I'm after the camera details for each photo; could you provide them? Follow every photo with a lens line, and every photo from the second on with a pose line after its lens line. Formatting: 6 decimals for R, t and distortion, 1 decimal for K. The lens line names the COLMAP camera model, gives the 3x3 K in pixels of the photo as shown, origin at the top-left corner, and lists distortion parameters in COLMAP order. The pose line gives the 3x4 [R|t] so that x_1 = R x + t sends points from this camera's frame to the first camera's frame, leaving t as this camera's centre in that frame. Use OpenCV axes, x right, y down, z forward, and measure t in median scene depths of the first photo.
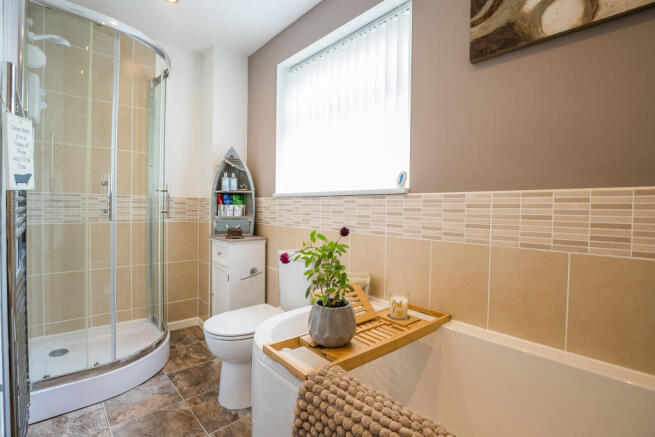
lens RADIAL K [[313.6, 0, 330.5], [0, 313.6, 215.9], [0, 0, 1]] dist [-0.011673, -0.000335]
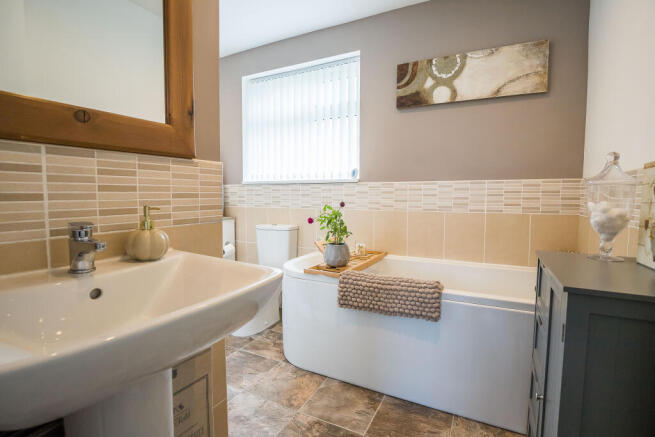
lens RADIAL K [[313.6, 0, 330.5], [0, 313.6, 215.9], [0, 0, 1]] dist [-0.011673, -0.000335]
pose [[0.940561, -0.036484, 0.337659, -0.534054], [0.020735, 0.998527, 0.050132, 0.020393], [-0.338990, -0.040151, 0.939933, -0.574782]]
